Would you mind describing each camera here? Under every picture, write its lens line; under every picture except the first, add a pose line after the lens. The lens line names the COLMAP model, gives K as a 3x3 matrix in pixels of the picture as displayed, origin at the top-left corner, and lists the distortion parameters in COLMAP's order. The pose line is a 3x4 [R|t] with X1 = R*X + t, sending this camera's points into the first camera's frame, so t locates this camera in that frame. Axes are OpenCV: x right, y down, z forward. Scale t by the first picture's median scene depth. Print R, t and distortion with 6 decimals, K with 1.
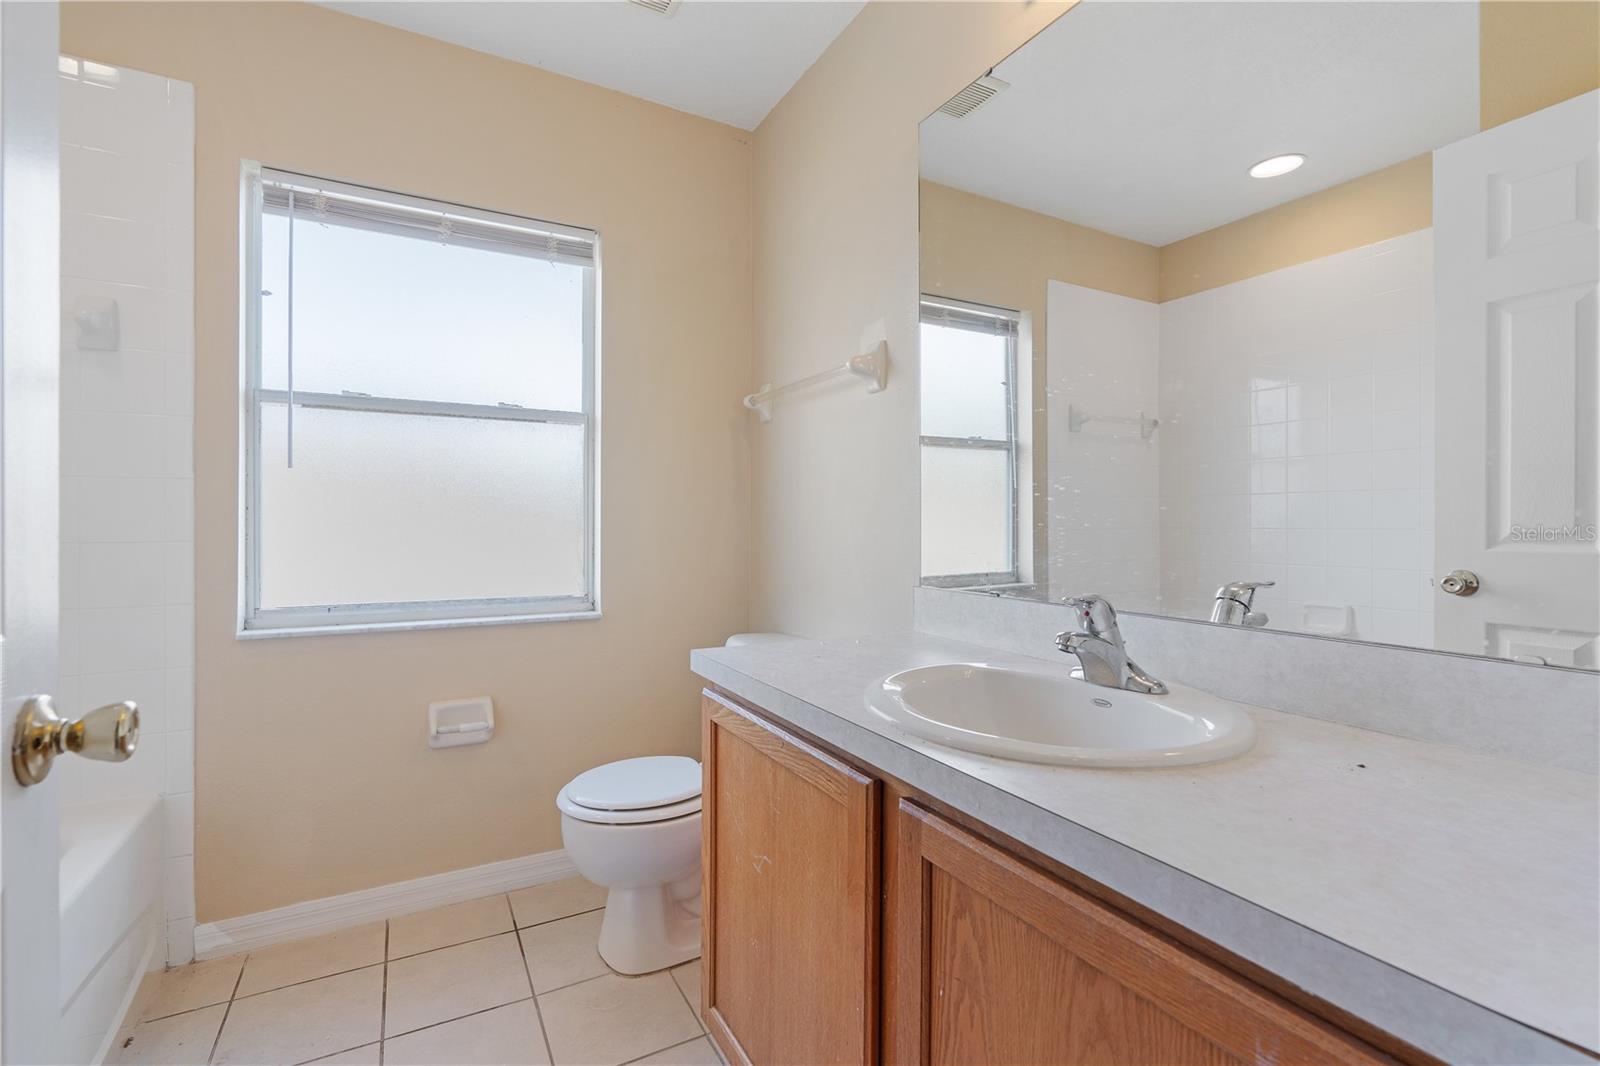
lens RADIAL K [[725.1, 0, 792.3], [0, 725.1, 524.0], [0, 0, 1]] dist [-0.007938, 0.000641]
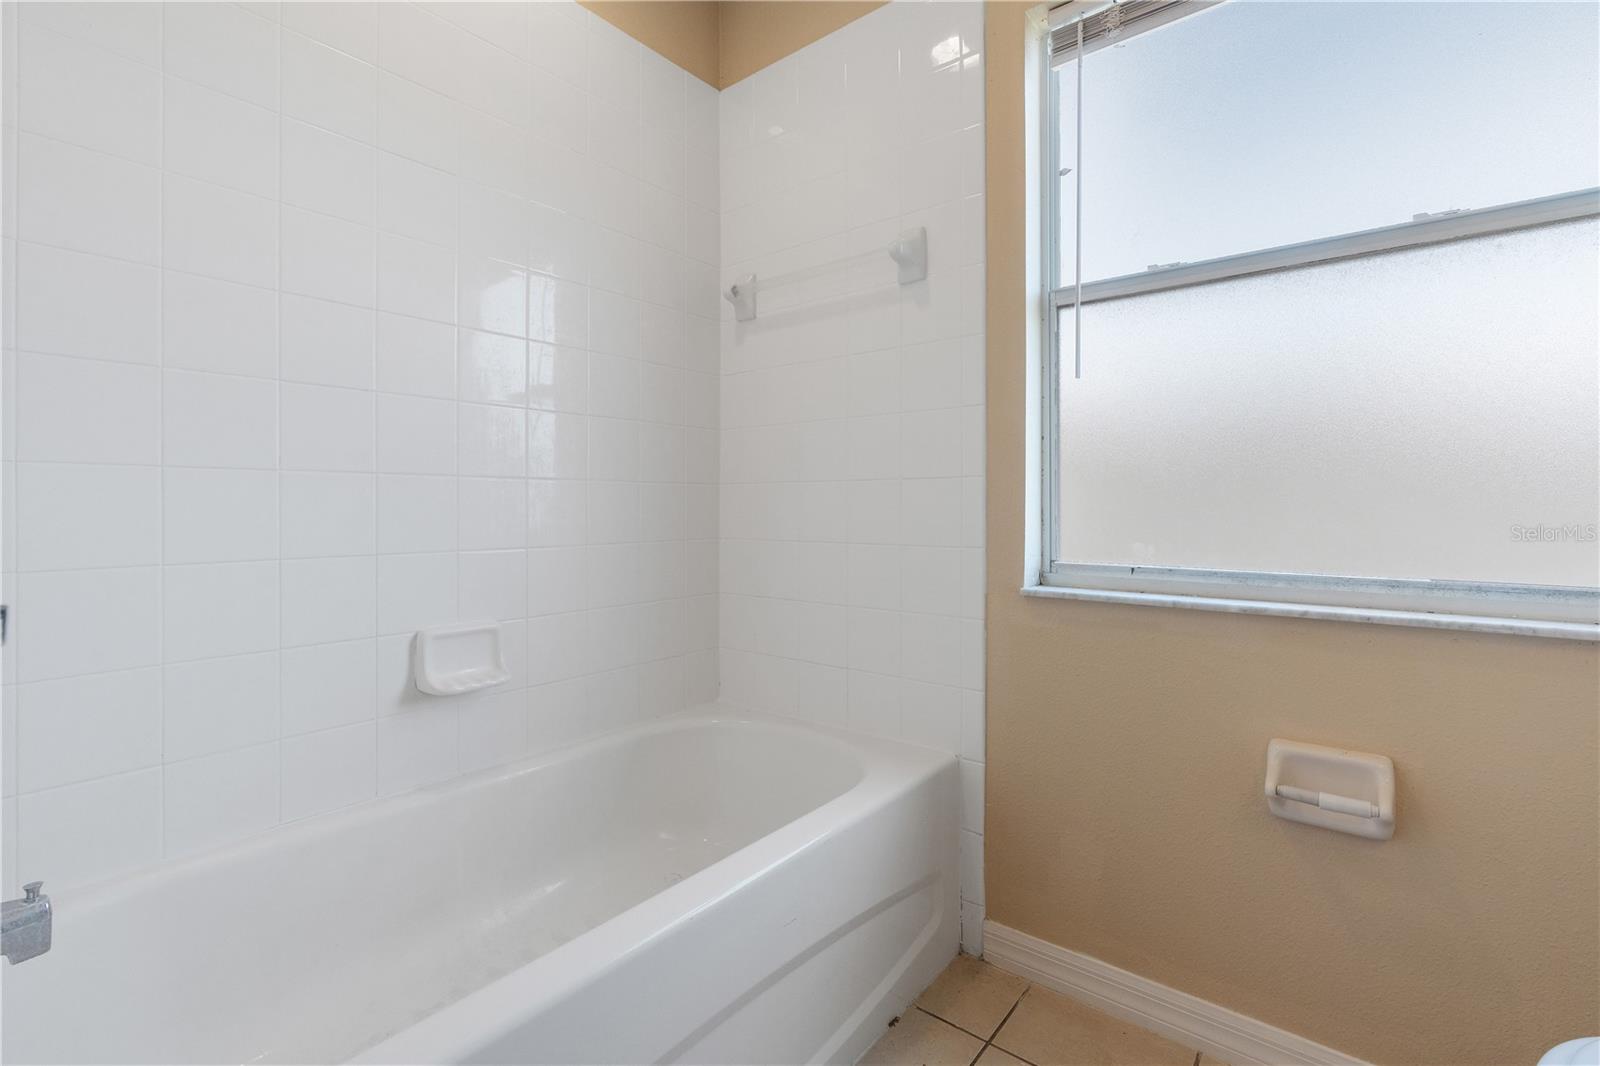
lens RADIAL K [[731.4, 0, 791.7], [0, 731.4, 499.0], [0, 0, 1]] dist [-0.004121, 0.000059]
pose [[0.389476, -0.005190, -0.921022, -0.094453], [0.000277, 0.999985, -0.005517, 0.050639], [0.921036, 0.001894, 0.389472, 0.395691]]
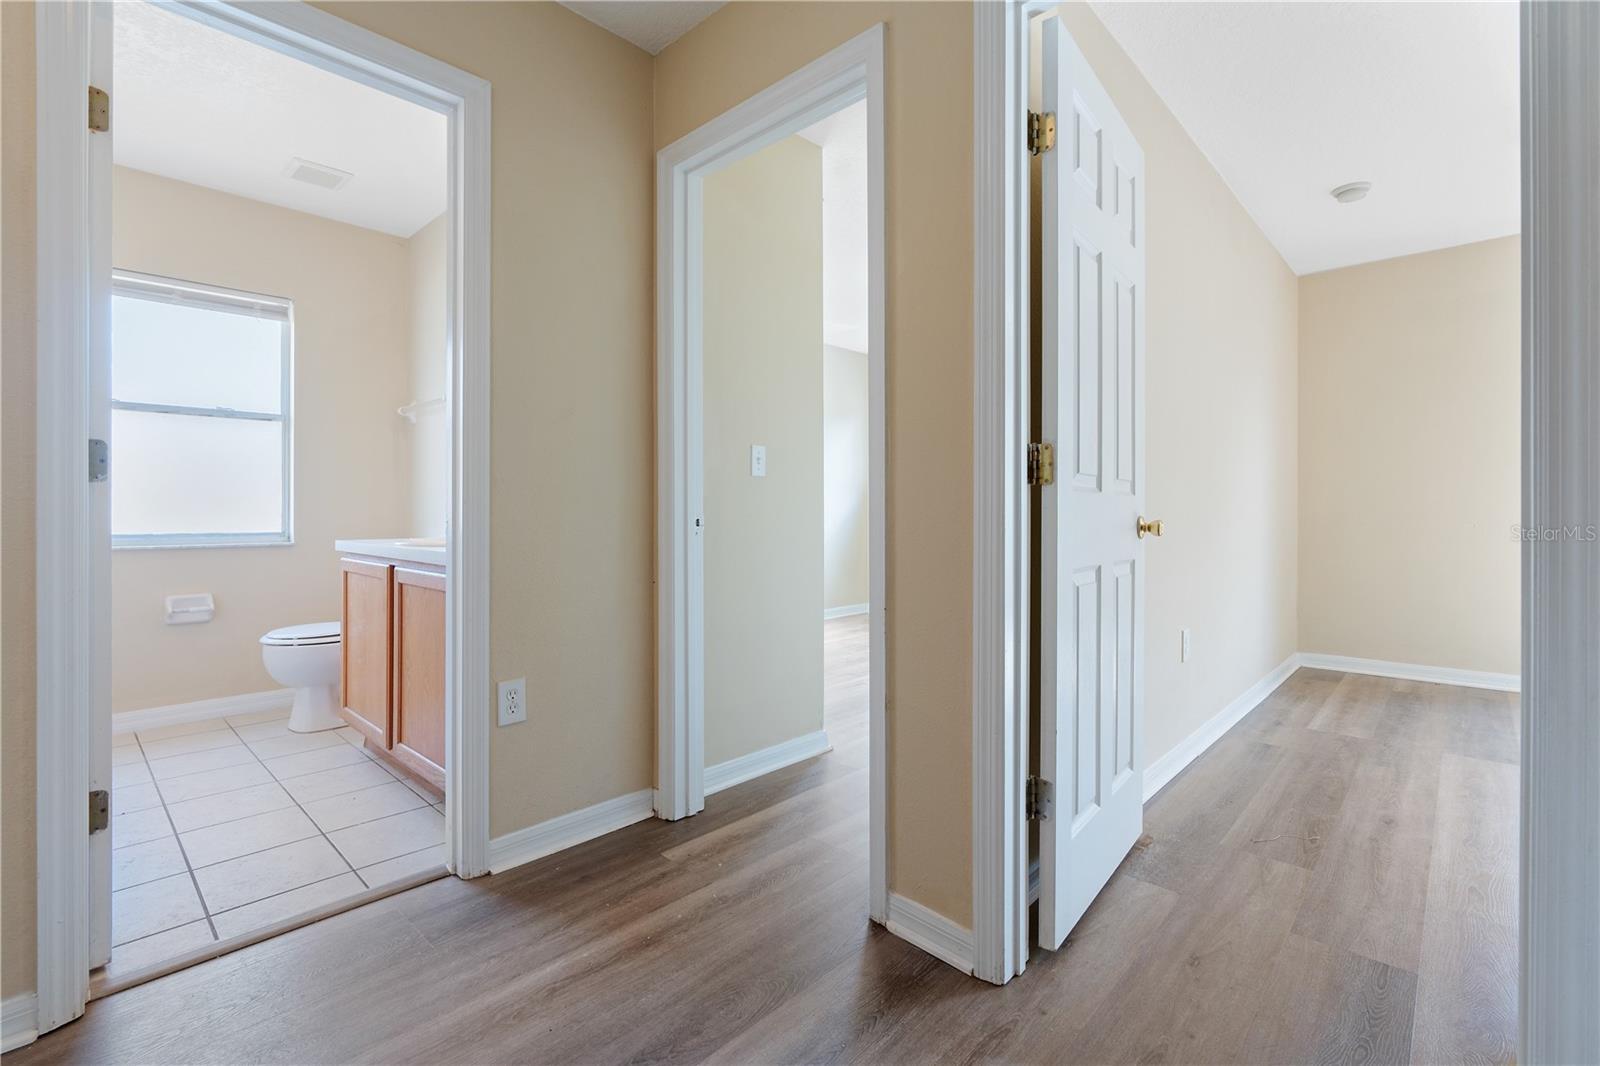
lens RADIAL K [[720.8, 0, 796.4], [0, 720.8, 515.0], [0, 0, 1]] dist [-0.004675, 0.000113]
pose [[0.950808, -0.001074, 0.309778, 0.324739], [0.000497, 0.999998, 0.001943, 0.068748], [-0.309780, -0.001694, 0.950807, -0.924763]]
